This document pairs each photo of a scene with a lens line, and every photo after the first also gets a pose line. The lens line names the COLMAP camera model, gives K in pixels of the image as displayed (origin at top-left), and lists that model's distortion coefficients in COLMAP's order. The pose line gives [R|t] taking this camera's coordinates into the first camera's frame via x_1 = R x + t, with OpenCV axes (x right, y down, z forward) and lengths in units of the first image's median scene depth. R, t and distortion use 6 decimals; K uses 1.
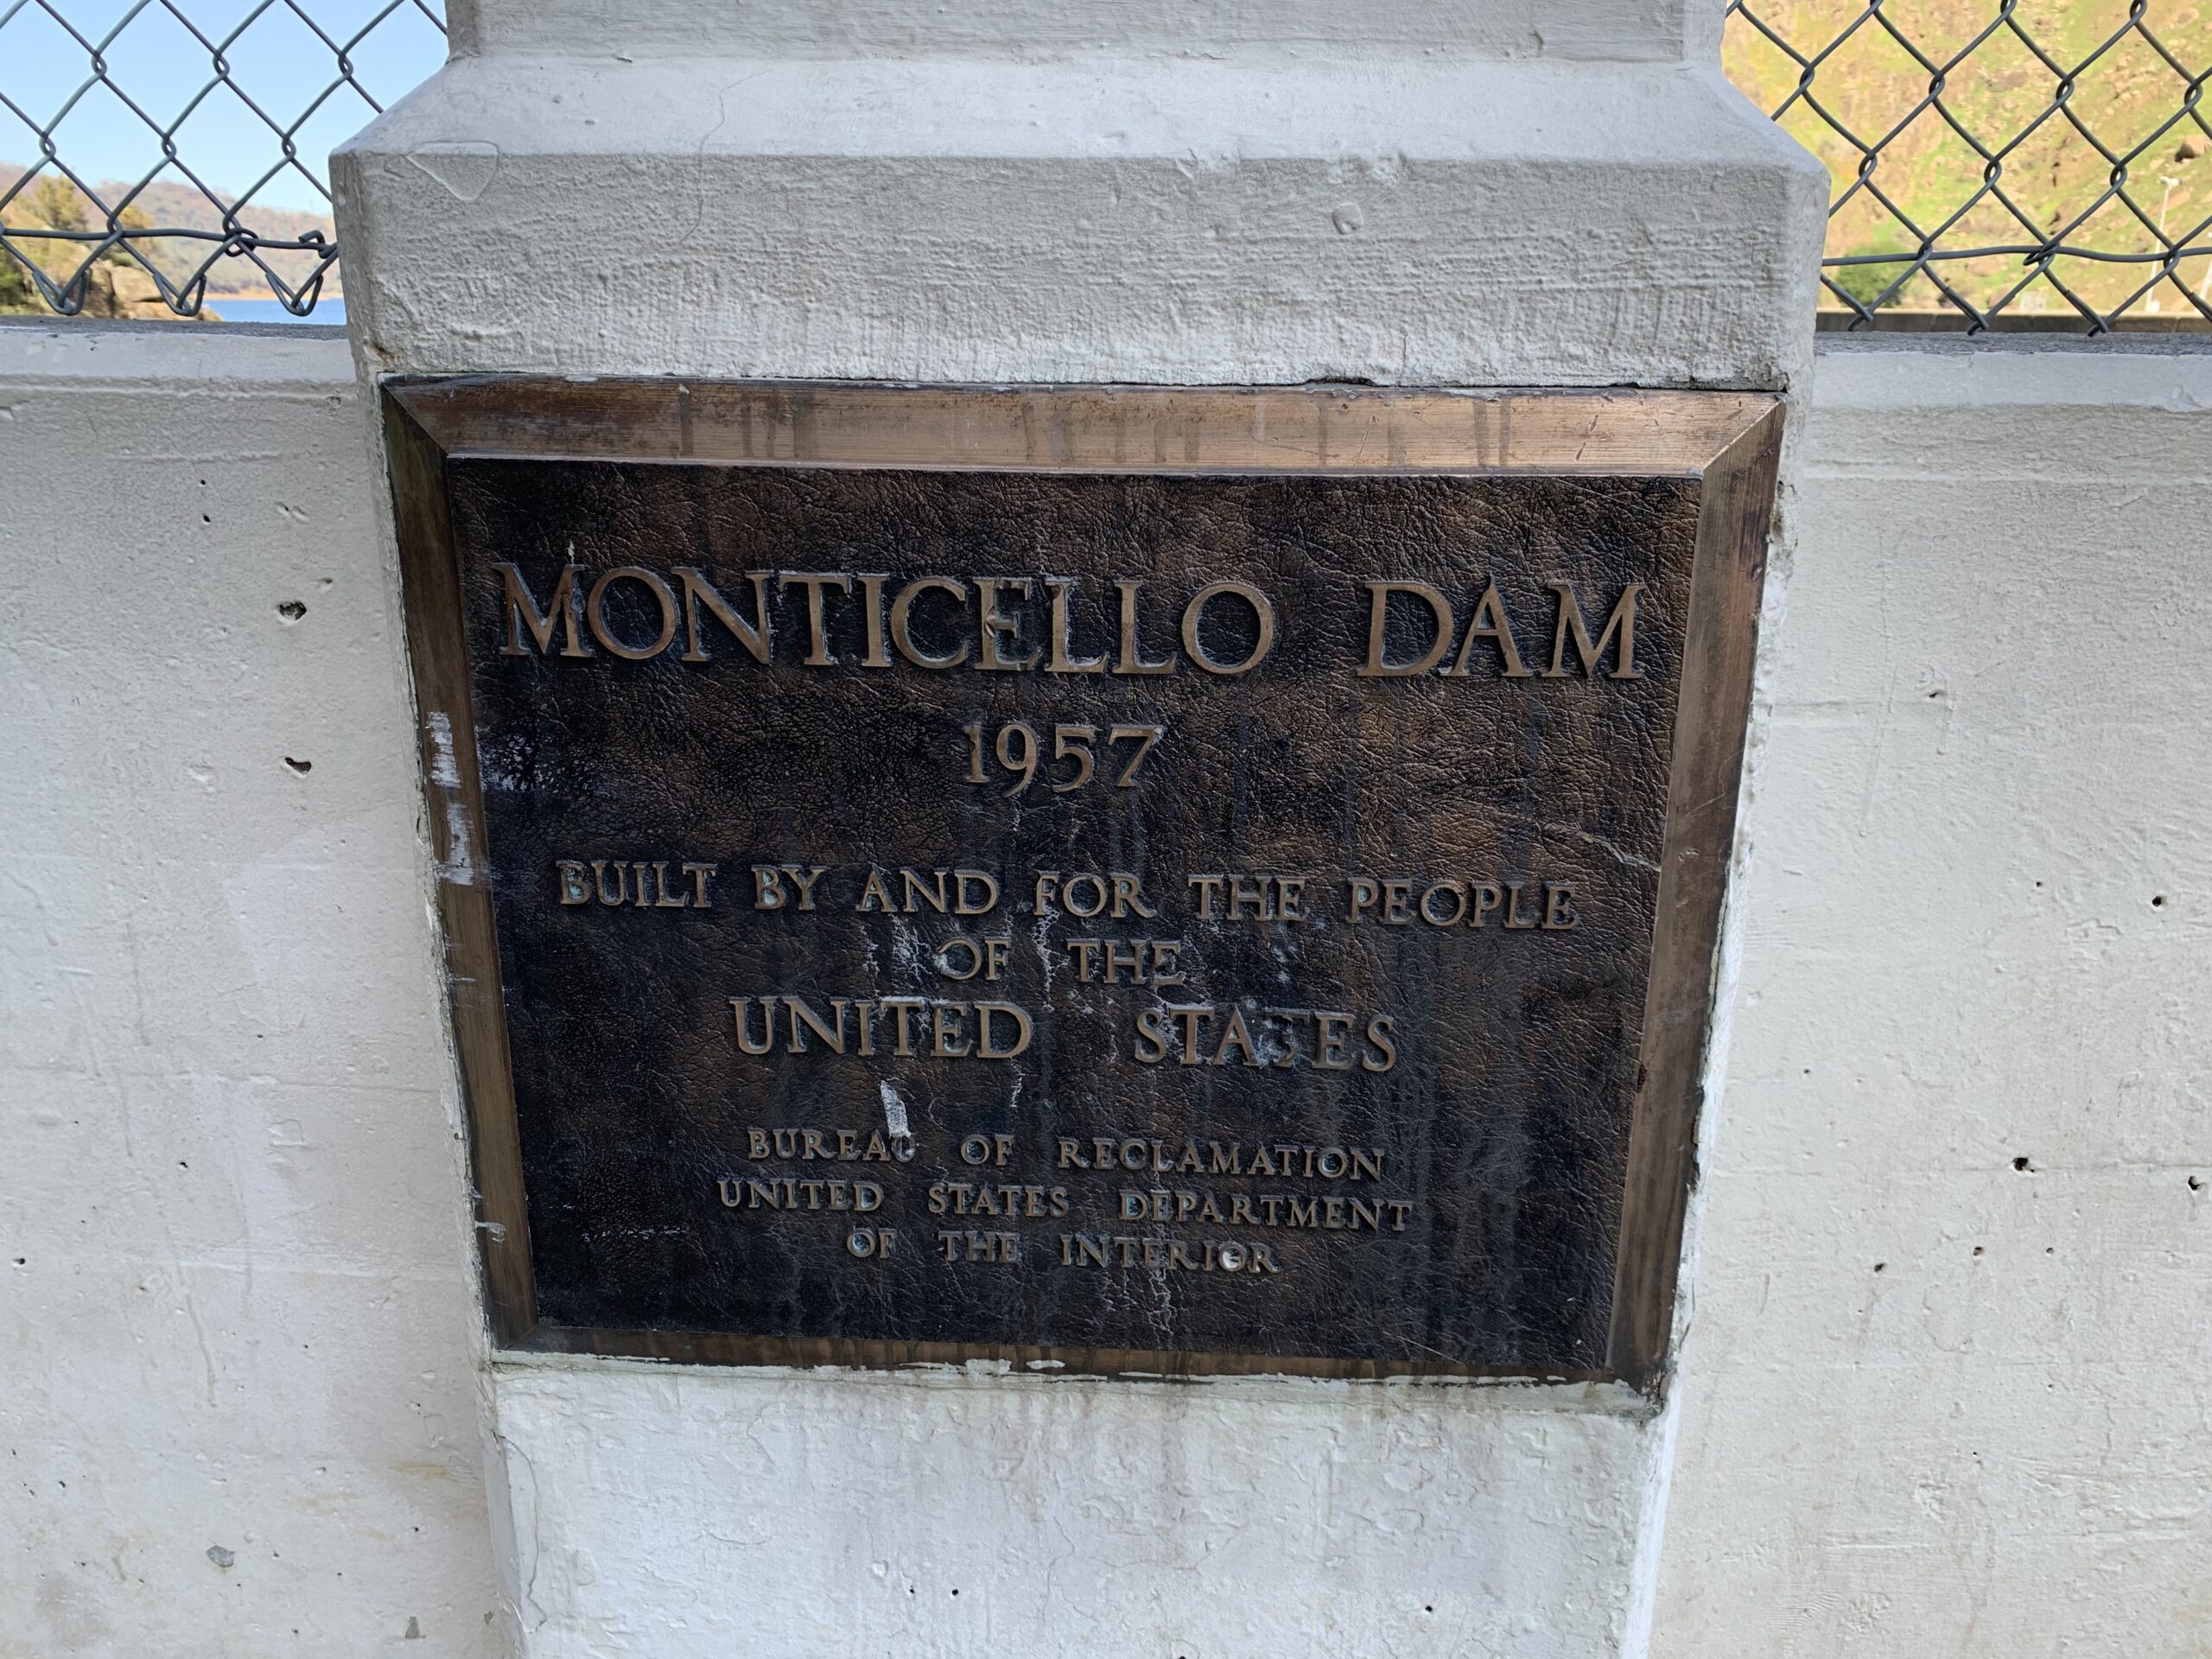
lens RADIAL K [[1709.2, 0, 1106.0], [0, 1709.2, 829.5], [0, 0, 1]] dist [0.037582, -0.060689]
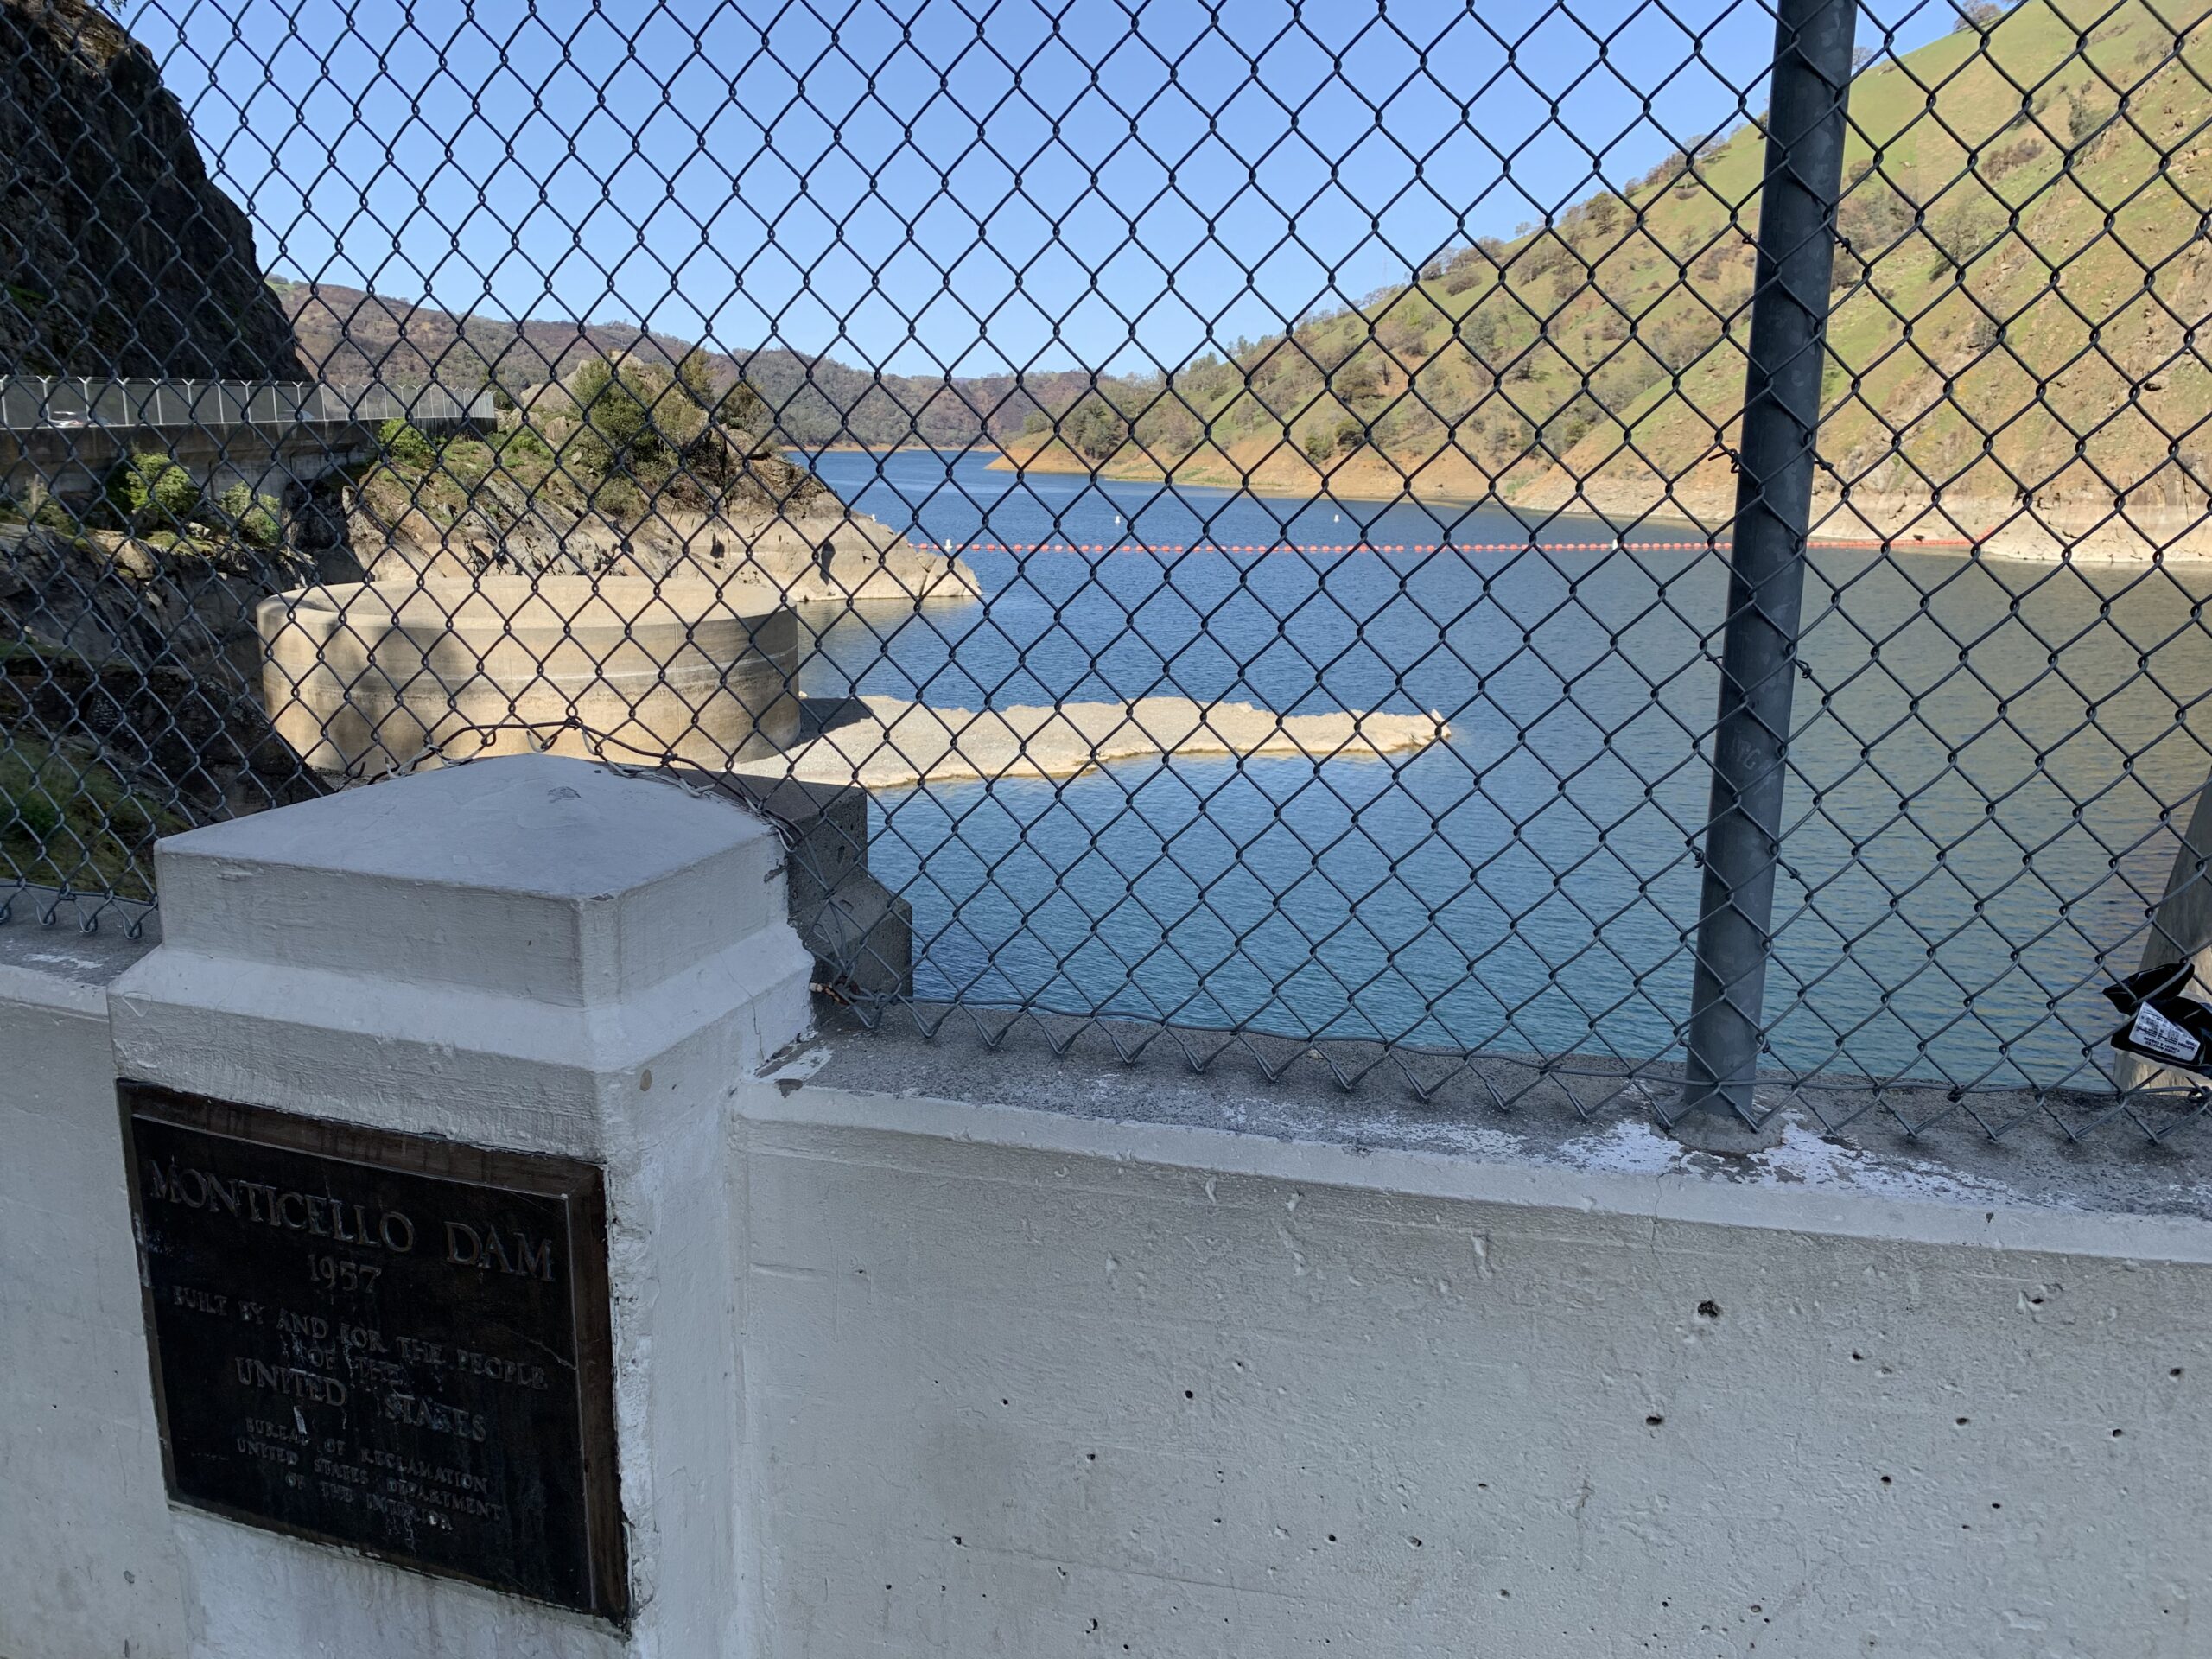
lens RADIAL K [[1709.2, 0, 1106.0], [0, 1709.2, 829.5], [0, 0, 1]] dist [0.037582, -0.060689]
pose [[0.957272, 0.066572, -0.281423, 1.419518], [-0.090555, 0.993206, -0.073080, -0.512005], [0.274646, 0.095442, 0.956797, -0.861702]]
